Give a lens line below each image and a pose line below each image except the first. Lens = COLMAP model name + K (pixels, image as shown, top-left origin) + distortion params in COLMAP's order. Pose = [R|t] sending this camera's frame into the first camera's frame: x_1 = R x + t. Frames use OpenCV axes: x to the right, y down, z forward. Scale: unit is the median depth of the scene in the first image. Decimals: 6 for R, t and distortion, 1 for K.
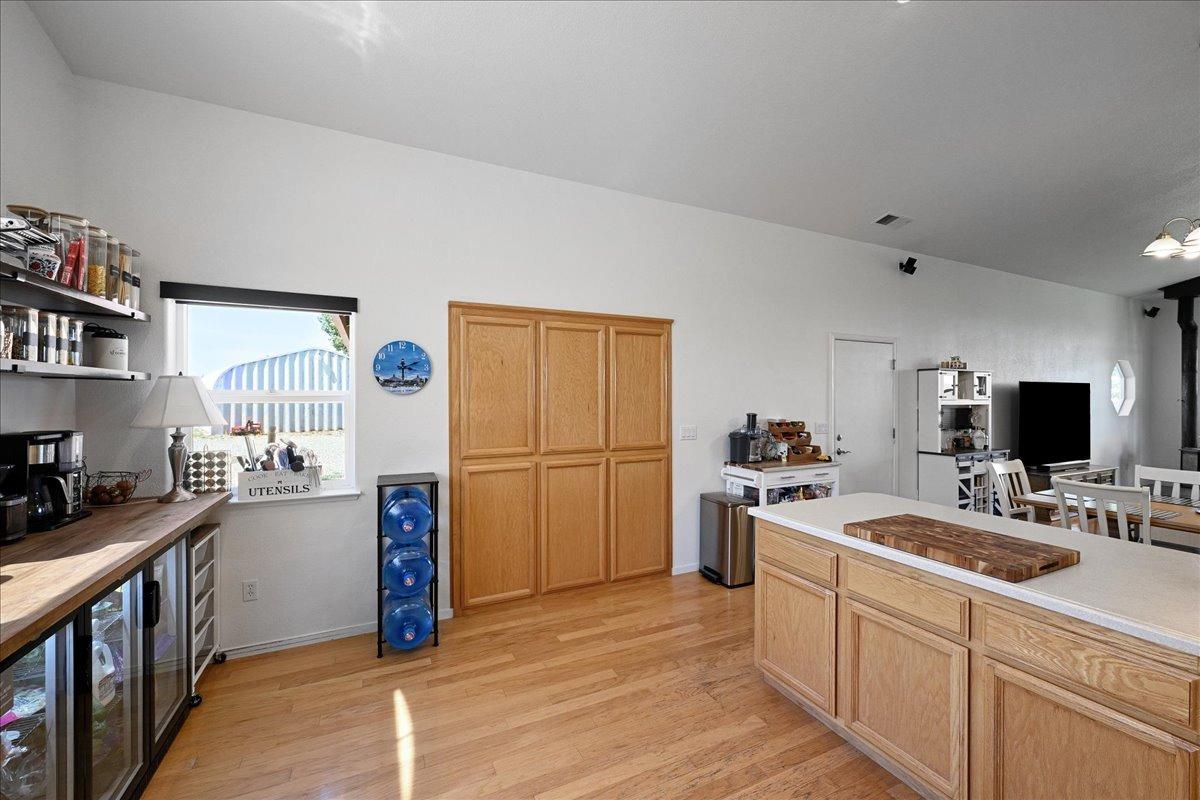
lens RADIAL K [[478.7, 0, 599.9], [0, 478.7, 398.6], [0, 0, 1]] dist [-0.000884, 0.000026]
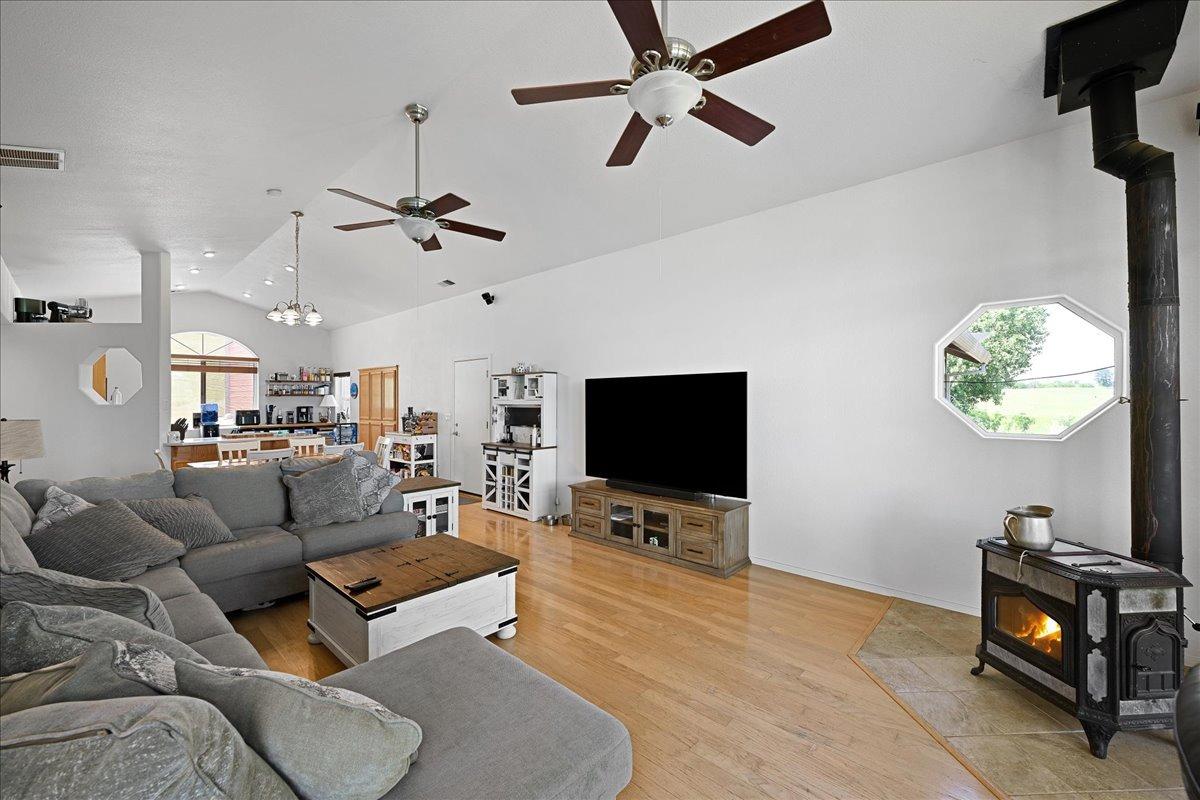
lens RADIAL K [[478.7, 0, 598.5], [0, 478.7, 397.8], [0, 0, 1]] dist [-0.000884, 0.000026]
pose [[0.372752, -0.005604, -0.927914, 2.723411], [0.003272, 0.999983, -0.004725, 0.004724], [0.927925, -0.001275, 0.372764, 1.088662]]
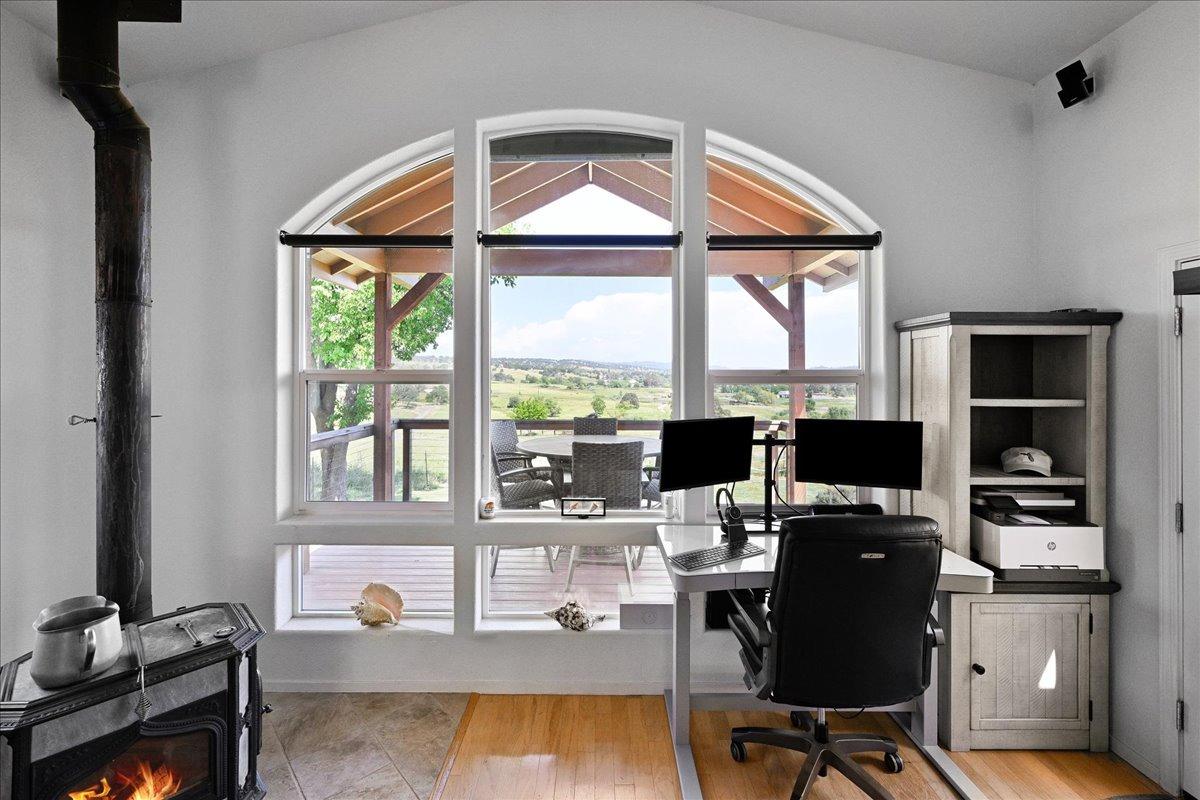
lens RADIAL K [[478.7, 0, 594.2], [0, 478.7, 376.2], [0, 0, 1]] dist [-0.000884, 0.000026]
pose [[0.442565, 0.002068, 0.896734, 2.188895], [-0.001446, 0.999998, -0.001592, -0.036437], [-0.896735, -0.000592, 0.442567, 1.312394]]
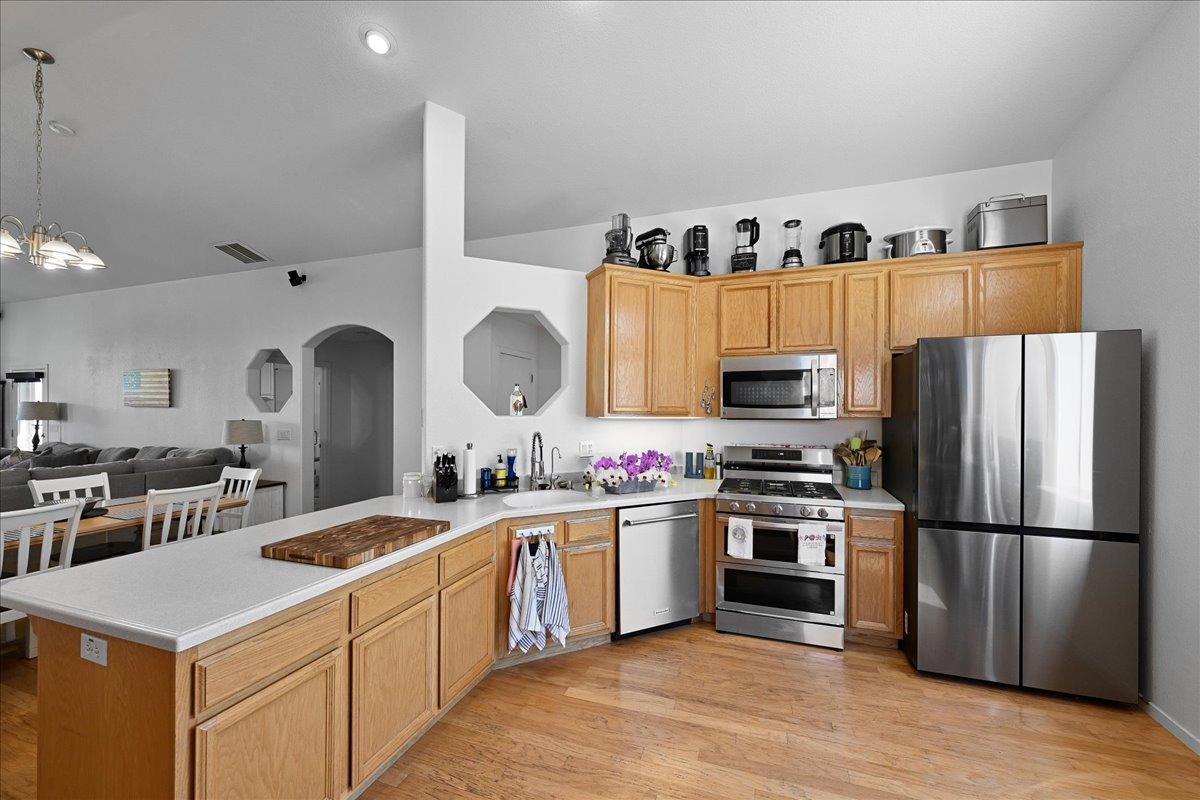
lens RADIAL K [[478.7, 0, 599.6], [0, 478.7, 407.3], [0, 0, 1]] dist [-0.000884, 0.000026]
pose [[-0.706831, -0.000133, 0.707382, -0.209318], [0.000824, 0.999999, 0.001011, -0.001086], [-0.707382, 0.001297, -0.706830, 0.676618]]
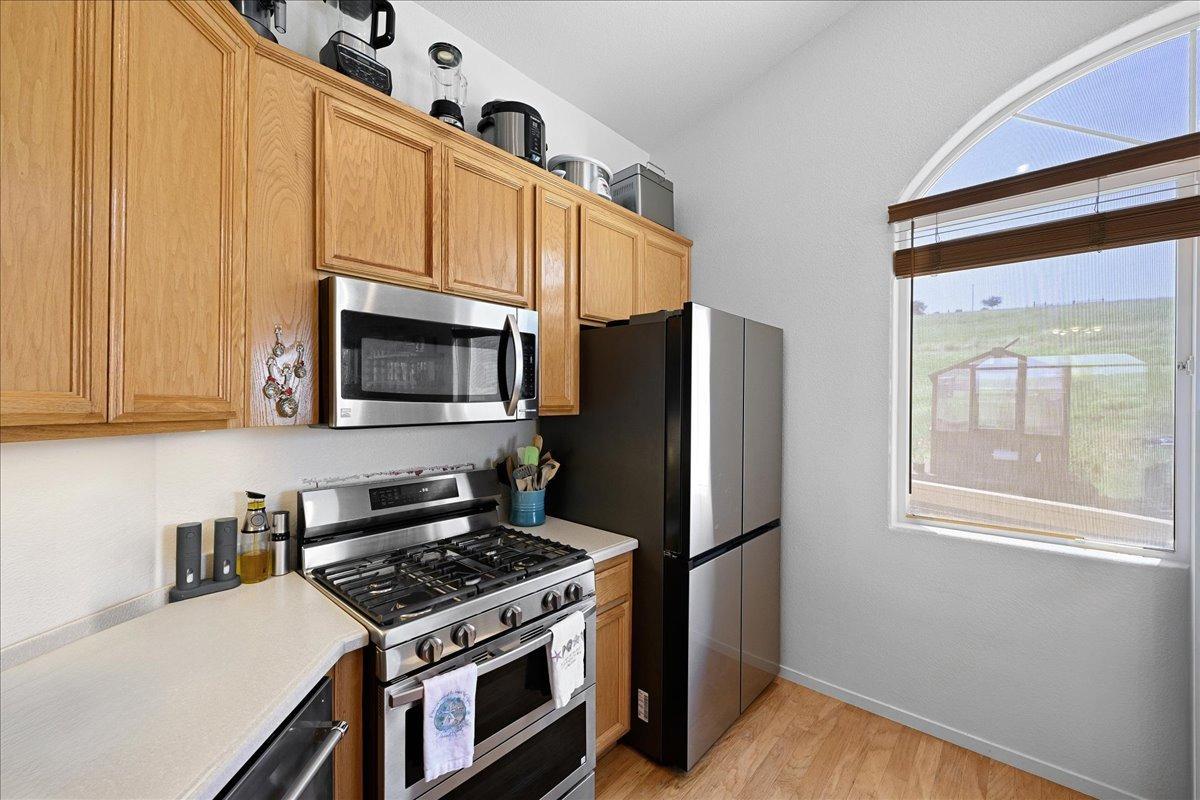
lens RADIAL K [[478.7, 0, 596.3], [0, 478.7, 404.4], [0, 0, 1]] dist [-0.000884, 0.000026]
pose [[-0.926251, 0.000242, -0.376908, 0.227364], [-0.004091, 0.999934, 0.010696, -0.001115], [0.376886, 0.011450, -0.926189, 0.274807]]
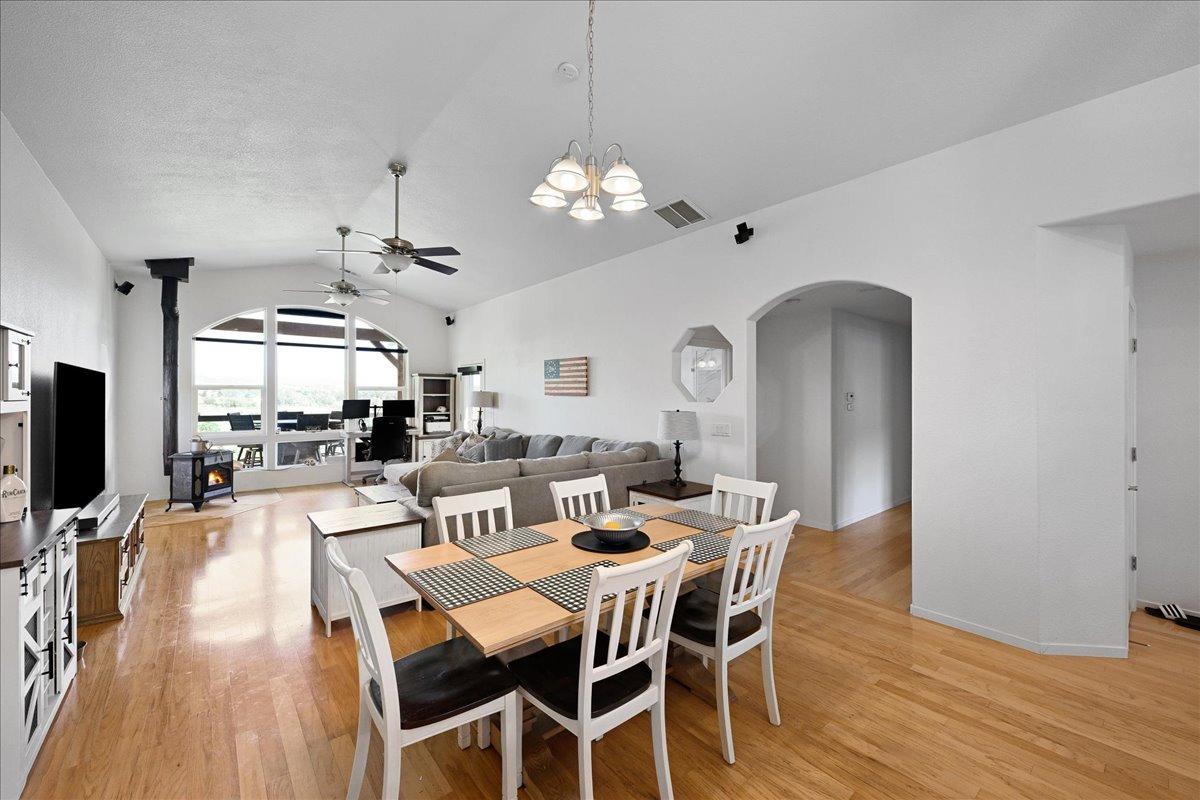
lens RADIAL K [[478.7, 0, 598.6], [0, 478.7, 393.9], [0, 0, 1]] dist [-0.000884, 0.000026]
pose [[-0.241083, 0.004501, 0.970494, 0.409949], [0.000821, 0.999990, -0.004434, -0.000699], [-0.970504, -0.000272, -0.241085, 0.904310]]
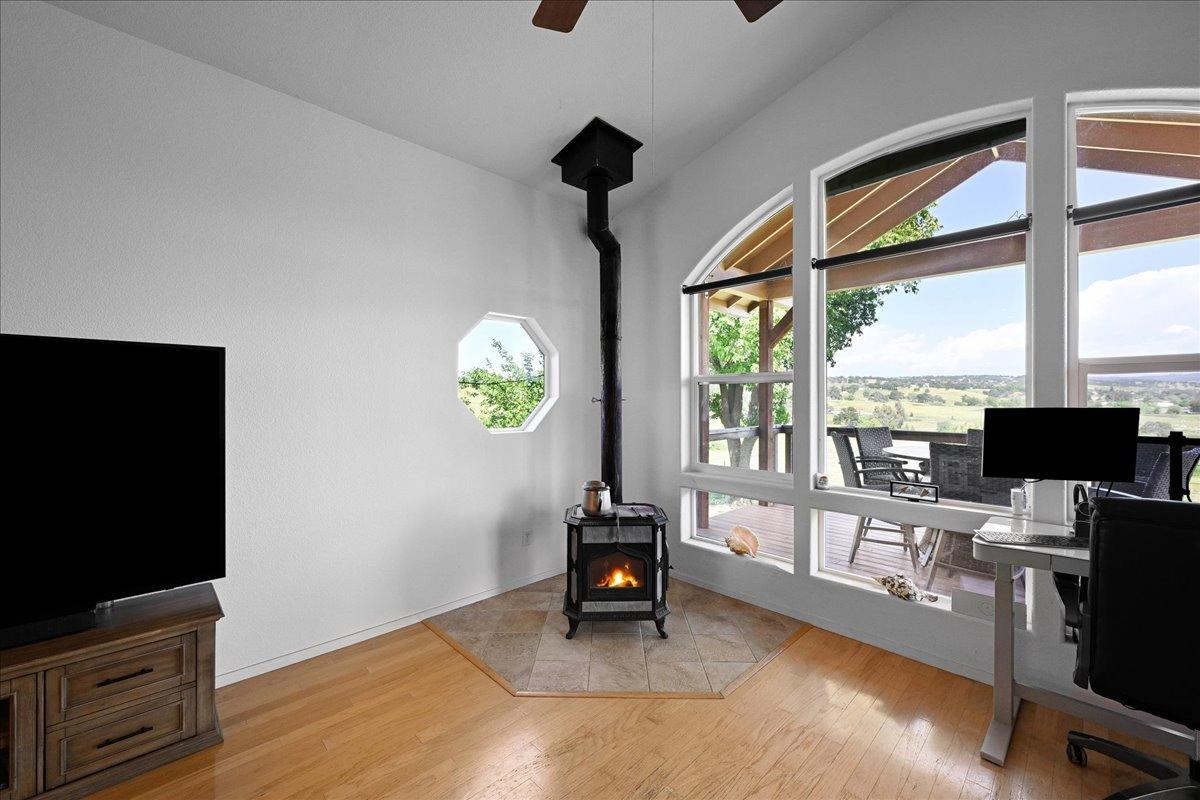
lens RADIAL K [[478.7, 0, 604.6], [0, 478.7, 395.1], [0, 0, 1]] dist [-0.000884, 0.000026]
pose [[0.948450, 0.001798, 0.316921, 2.105985], [0.001227, 0.999956, -0.009344, 0.006468], [-0.316924, 0.009251, 0.948406, 1.076614]]
